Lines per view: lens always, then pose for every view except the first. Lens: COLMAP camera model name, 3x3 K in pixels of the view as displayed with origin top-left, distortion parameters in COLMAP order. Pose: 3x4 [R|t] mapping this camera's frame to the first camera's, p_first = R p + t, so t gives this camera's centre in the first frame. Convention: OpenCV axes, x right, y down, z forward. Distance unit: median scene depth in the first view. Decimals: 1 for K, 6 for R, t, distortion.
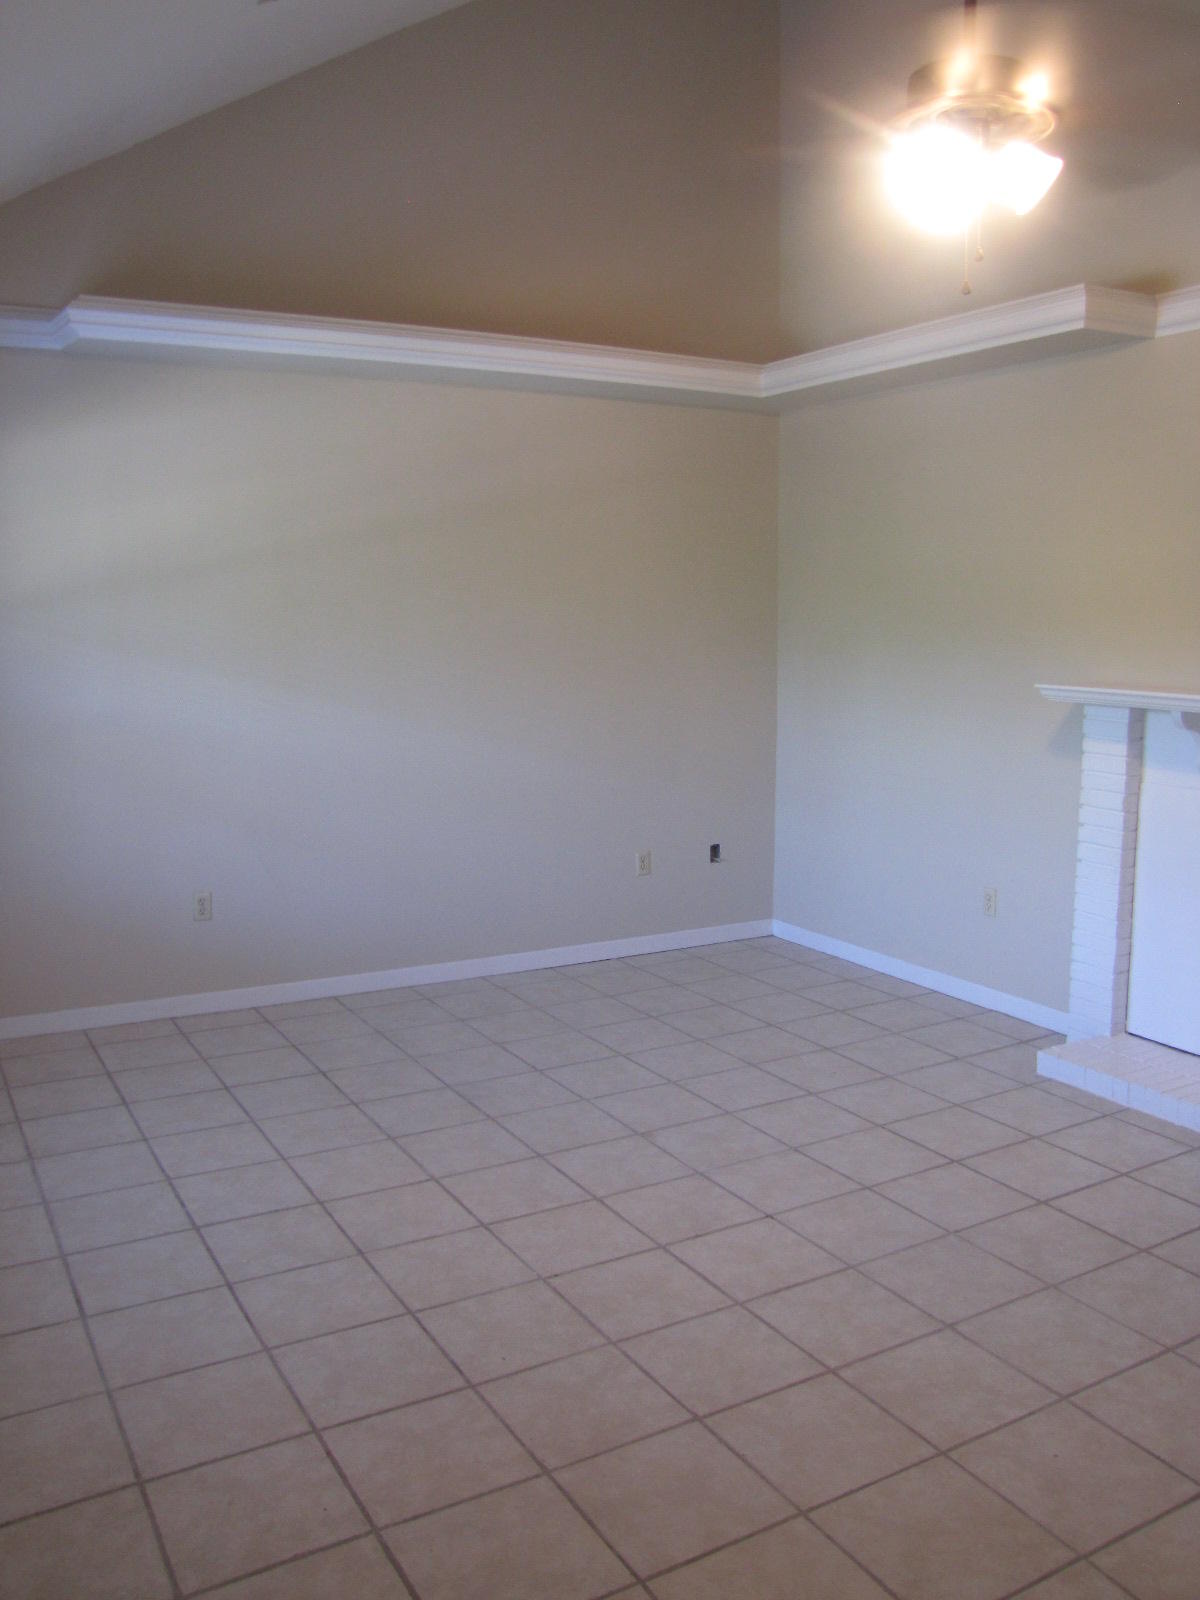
lens RADIAL K [[1329.3, 0, 595.6], [0, 1329.3, 799.9], [0, 0, 1]] dist [-0.093111, 0.028359]
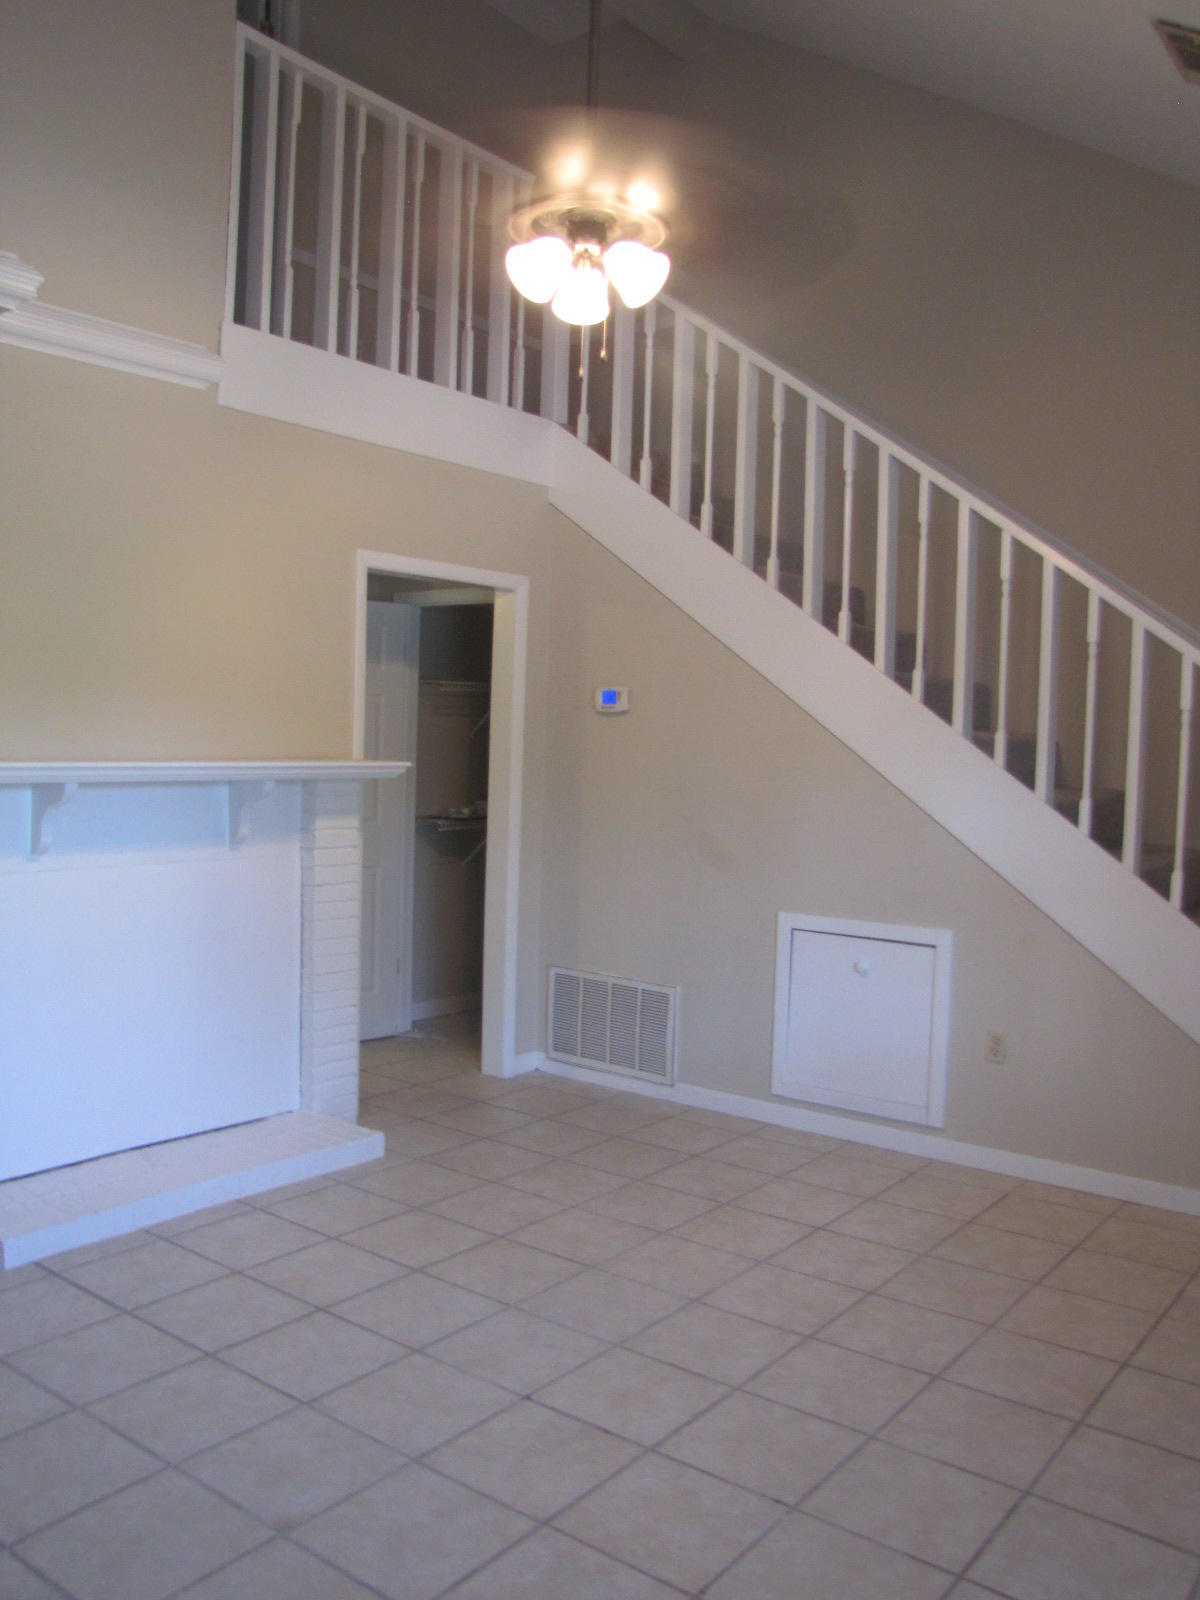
lens RADIAL K [[1329.3, 0, 594.1], [0, 1329.3, 798.8], [0, 0, 1]] dist [-0.093111, 0.028359]
pose [[-0.389190, -0.053092, 0.919626, -0.612995], [0.095183, 0.990676, 0.097475, -0.135597], [-0.916227, 0.125469, -0.380507, 1.193538]]
